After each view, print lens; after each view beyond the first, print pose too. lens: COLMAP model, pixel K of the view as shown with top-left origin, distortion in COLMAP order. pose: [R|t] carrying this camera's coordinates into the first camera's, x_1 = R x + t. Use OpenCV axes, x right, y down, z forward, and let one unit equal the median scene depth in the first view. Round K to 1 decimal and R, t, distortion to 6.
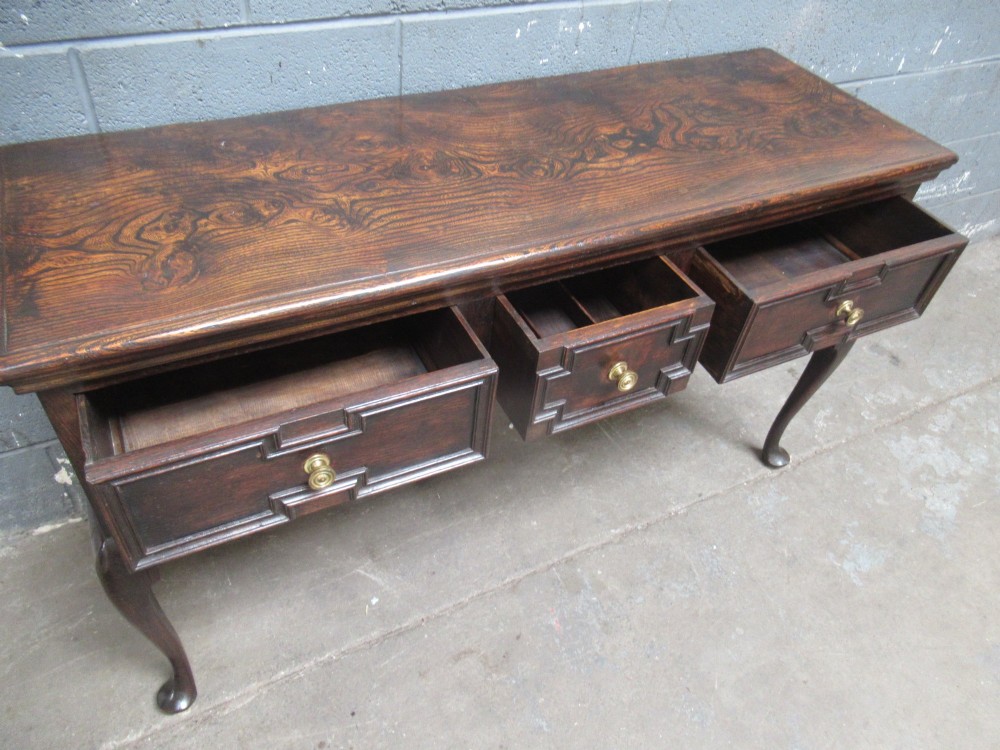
lens RADIAL K [[745.3, 0, 484.0], [0, 745.3, 384.3], [0, 0, 1]] dist [-0.012270, 0.005677]
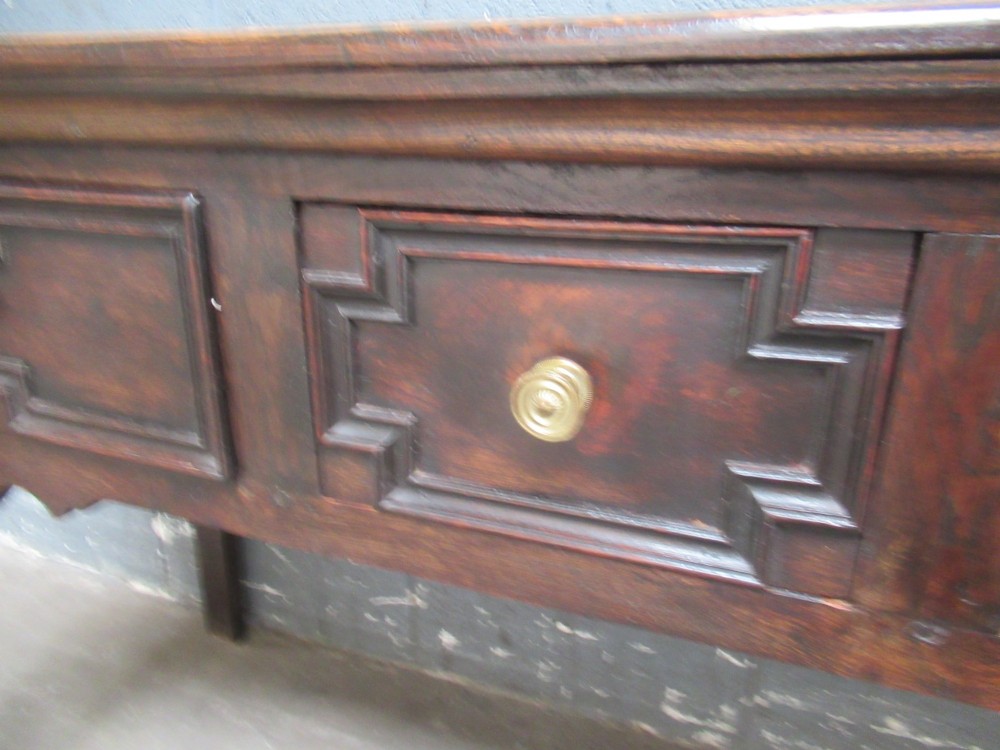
lens RADIAL K [[745.3, 0, 489.8], [0, 745.3, 375.8], [0, 0, 1]] dist [-0.012270, 0.005677]
pose [[0.671725, 0.182887, -0.717871, 0.295610], [-0.479497, 0.846007, -0.233142, -0.004165], [0.564685, 0.500823, 0.655978, 0.682556]]
